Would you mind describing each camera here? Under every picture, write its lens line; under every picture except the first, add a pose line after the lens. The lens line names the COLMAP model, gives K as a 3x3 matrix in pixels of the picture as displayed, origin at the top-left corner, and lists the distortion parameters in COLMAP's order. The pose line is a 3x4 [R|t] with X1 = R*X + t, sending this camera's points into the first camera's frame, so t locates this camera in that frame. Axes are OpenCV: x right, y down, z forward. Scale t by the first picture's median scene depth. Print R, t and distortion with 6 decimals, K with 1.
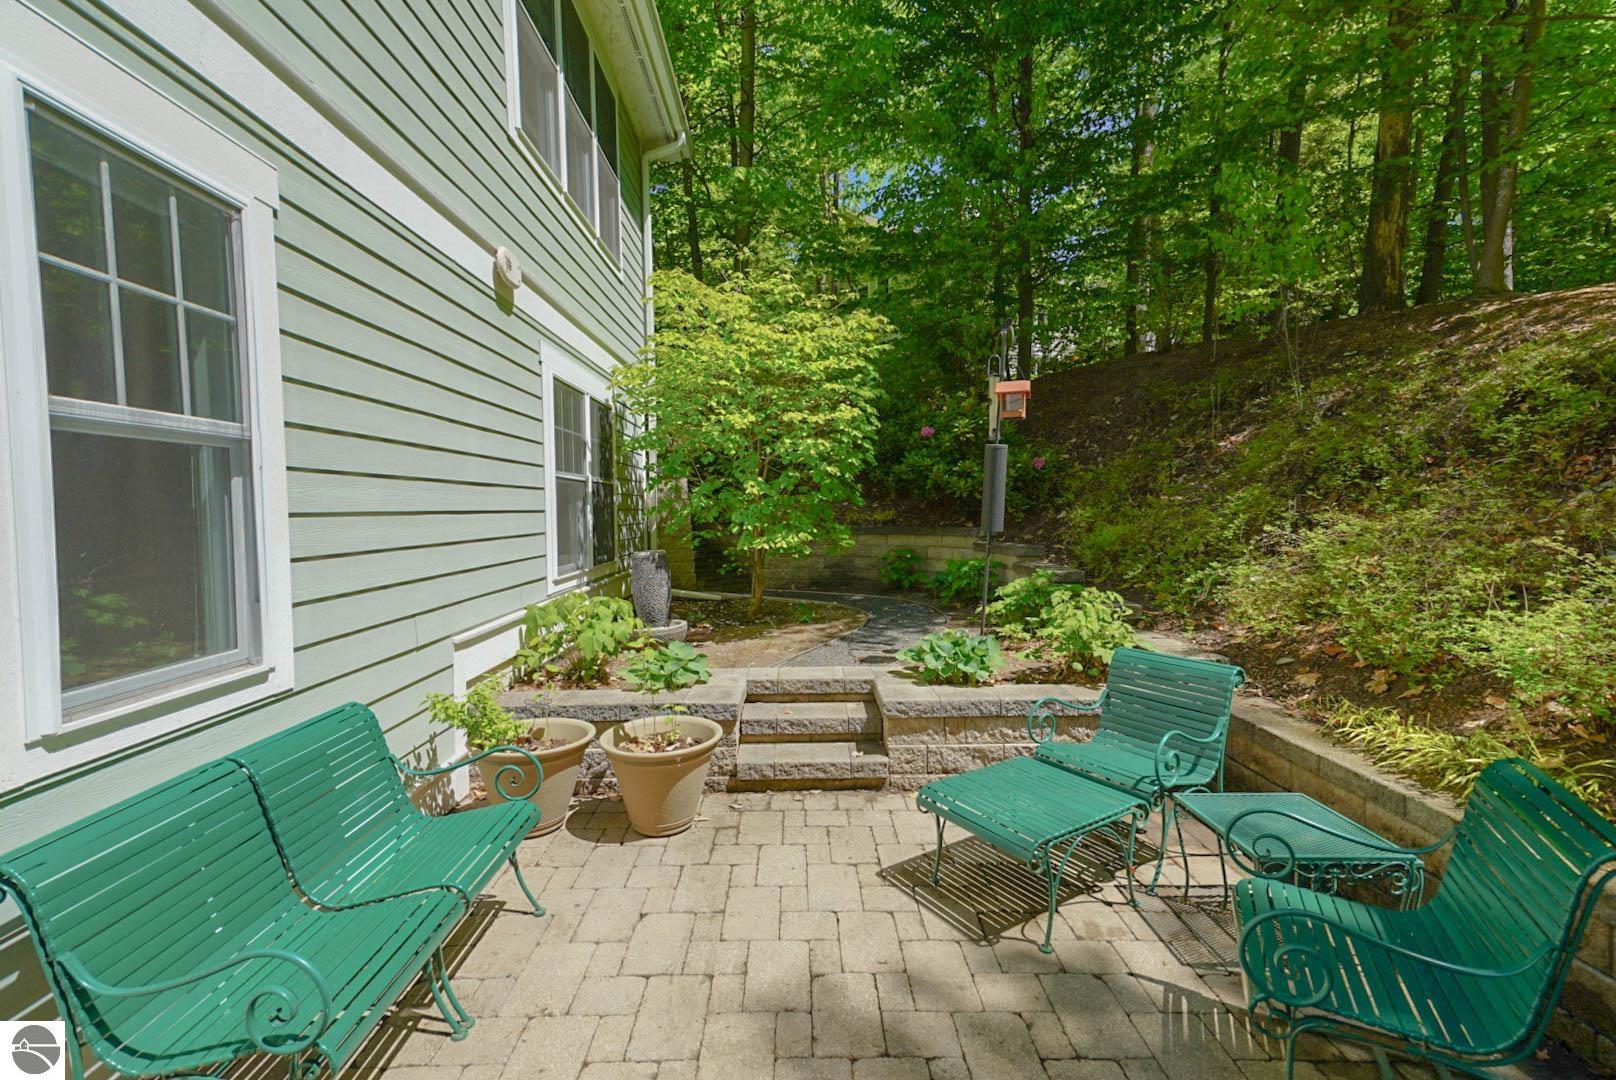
lens RADIAL K [[722.8, 0, 801.9], [0, 722.8, 550.7], [0, 0, 1]] dist [-0.003641, 0.002854]
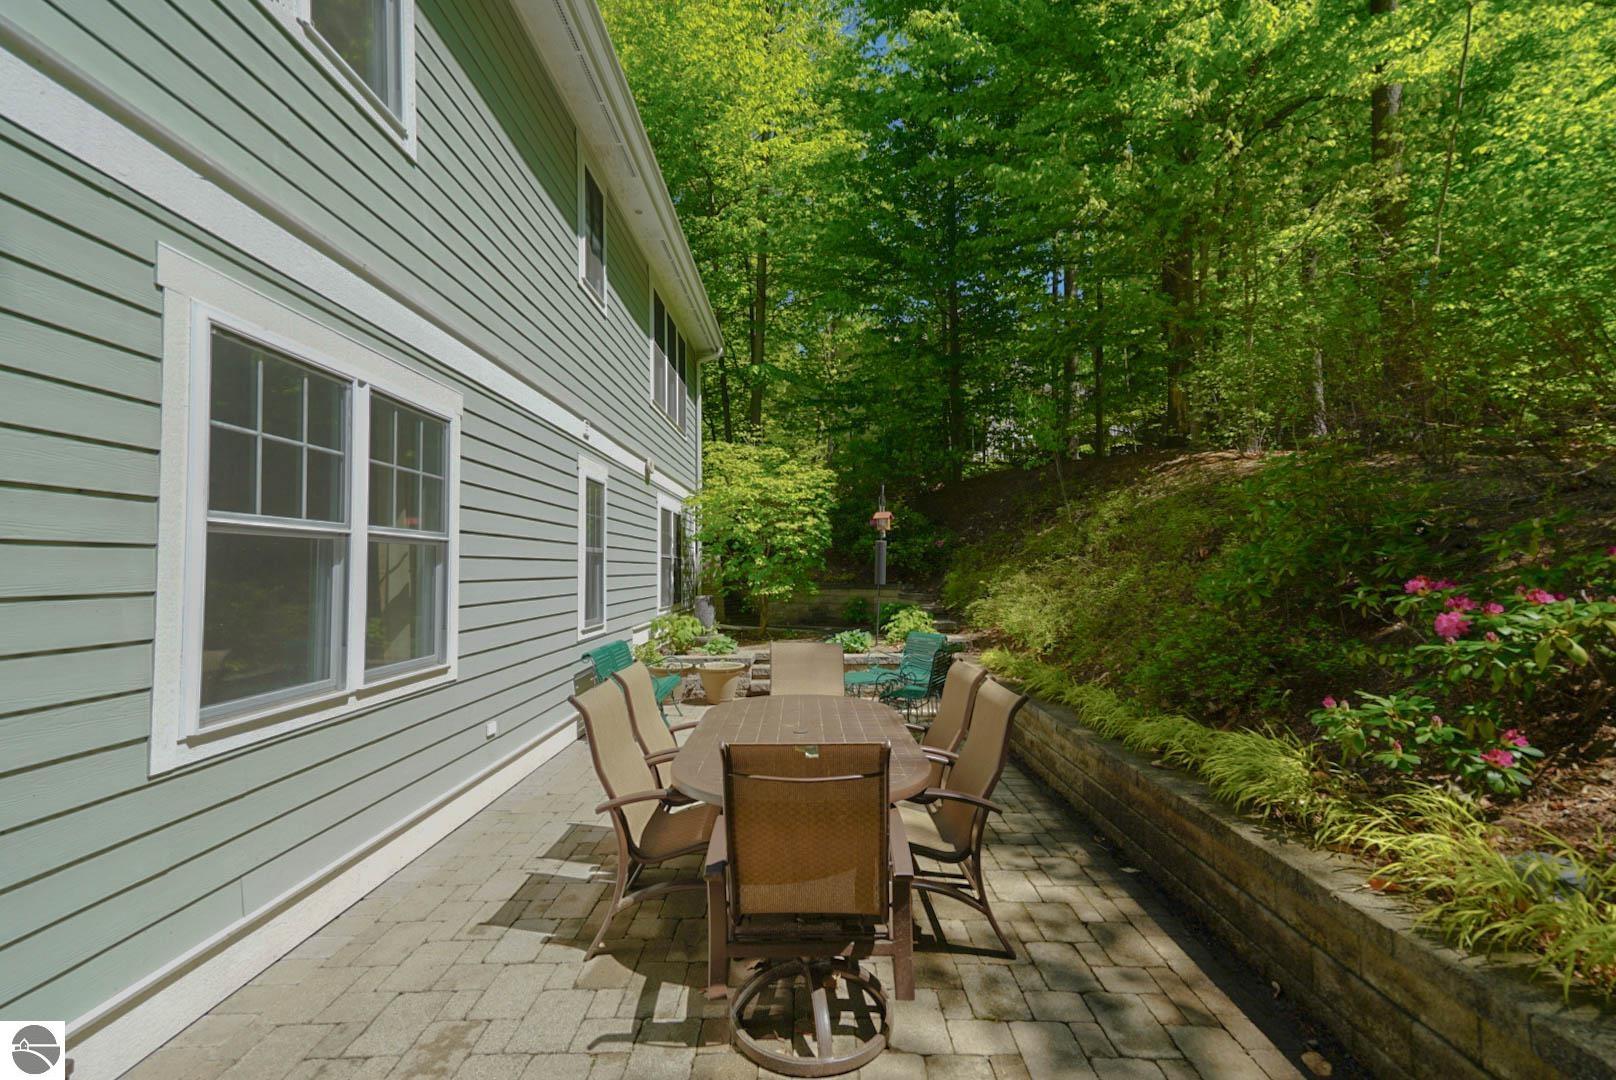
lens RADIAL K [[722.8, 0, 818.9], [0, 722.8, 542.9], [0, 0, 1]] dist [-0.003641, 0.002854]
pose [[0.999986, 0.001166, 0.005185, 0.074285], [-0.000668, 0.995464, -0.095141, 0.041908], [-0.005272, 0.095136, 0.995450, -0.859772]]
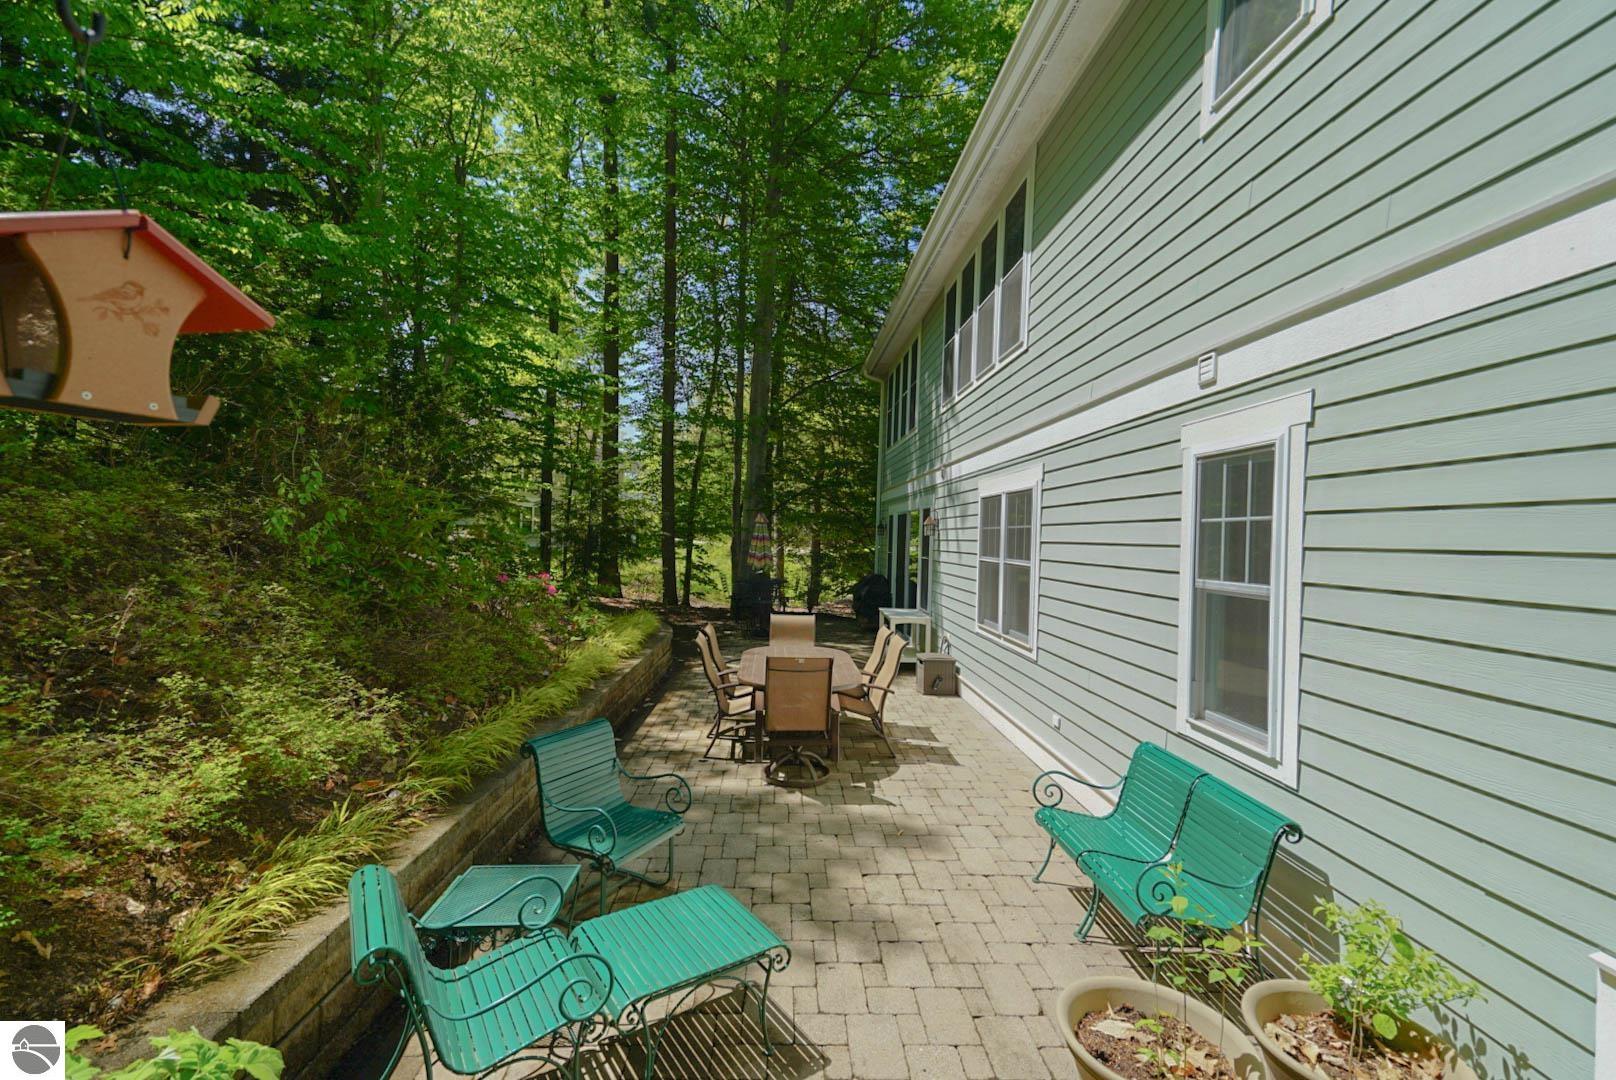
lens RADIAL K [[722.8, 0, 811.4], [0, 722.8, 549.2], [0, 0, 1]] dist [-0.003641, 0.002854]
pose [[-0.999100, -0.016455, -0.039085, 0.195310], [-0.018850, 0.997916, 0.061714, -0.279984], [0.037988, 0.062396, -0.997328, 2.100416]]
